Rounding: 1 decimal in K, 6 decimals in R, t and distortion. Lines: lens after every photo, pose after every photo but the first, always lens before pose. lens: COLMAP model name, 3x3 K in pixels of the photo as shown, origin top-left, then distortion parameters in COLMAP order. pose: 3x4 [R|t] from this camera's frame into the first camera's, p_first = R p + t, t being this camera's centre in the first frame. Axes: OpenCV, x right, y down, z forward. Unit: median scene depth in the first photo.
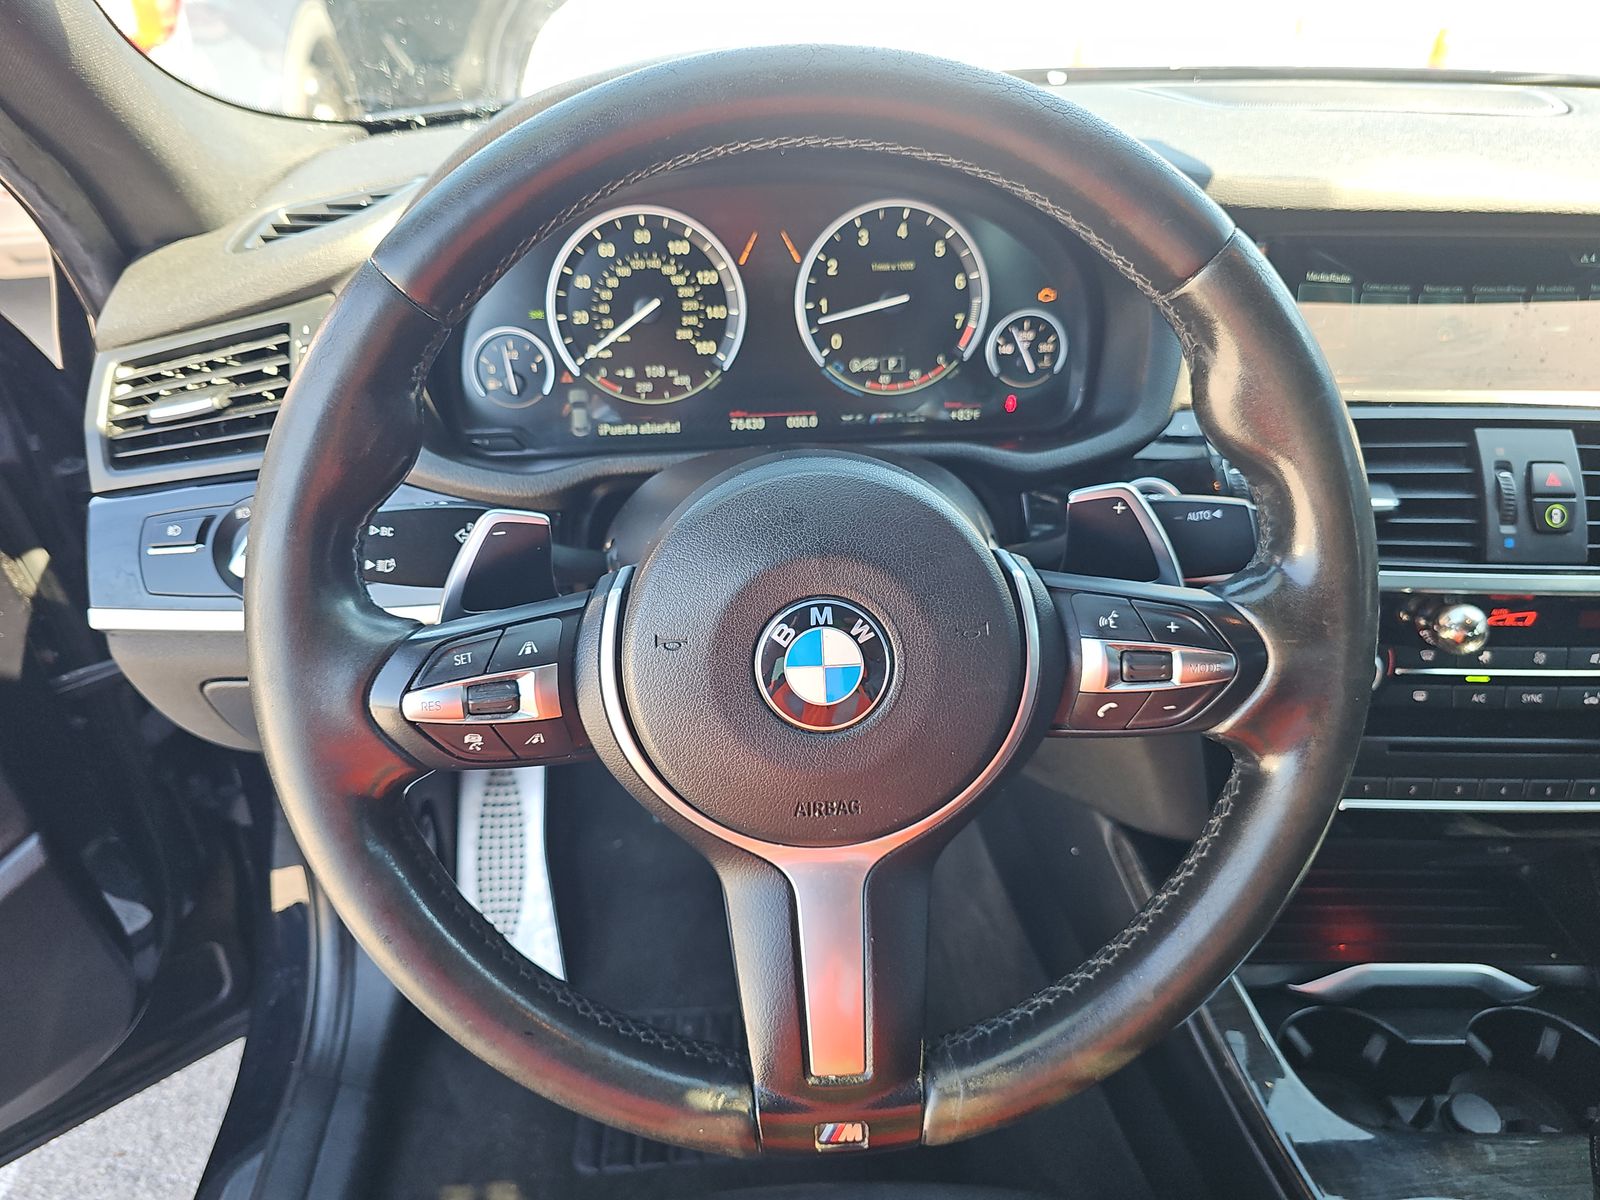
lens RADIAL K [[1009.7, 0, 808.9], [0, 1009.7, 599.9], [0, 0, 1]] dist [0.009670, -0.010034]
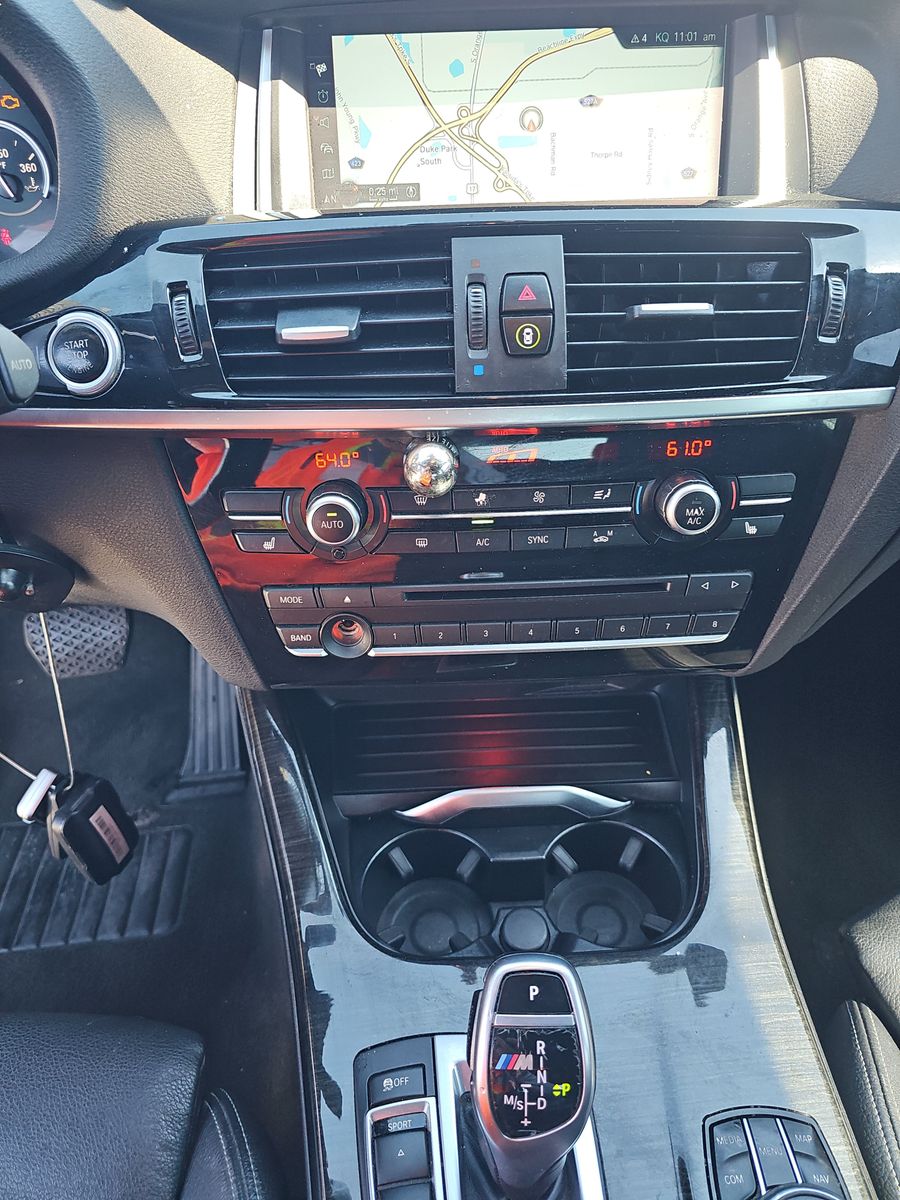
lens RADIAL K [[757.2, 0, 448.4], [0, 757.2, 597.7], [0, 0, 1]] dist [0.009670, -0.010034]
pose [[0.999127, -0.041748, 0.001665, 0.586777], [0.040789, 0.983272, 0.177516, 0.019441], [-0.009048, -0.177294, 0.984116, 0.270208]]
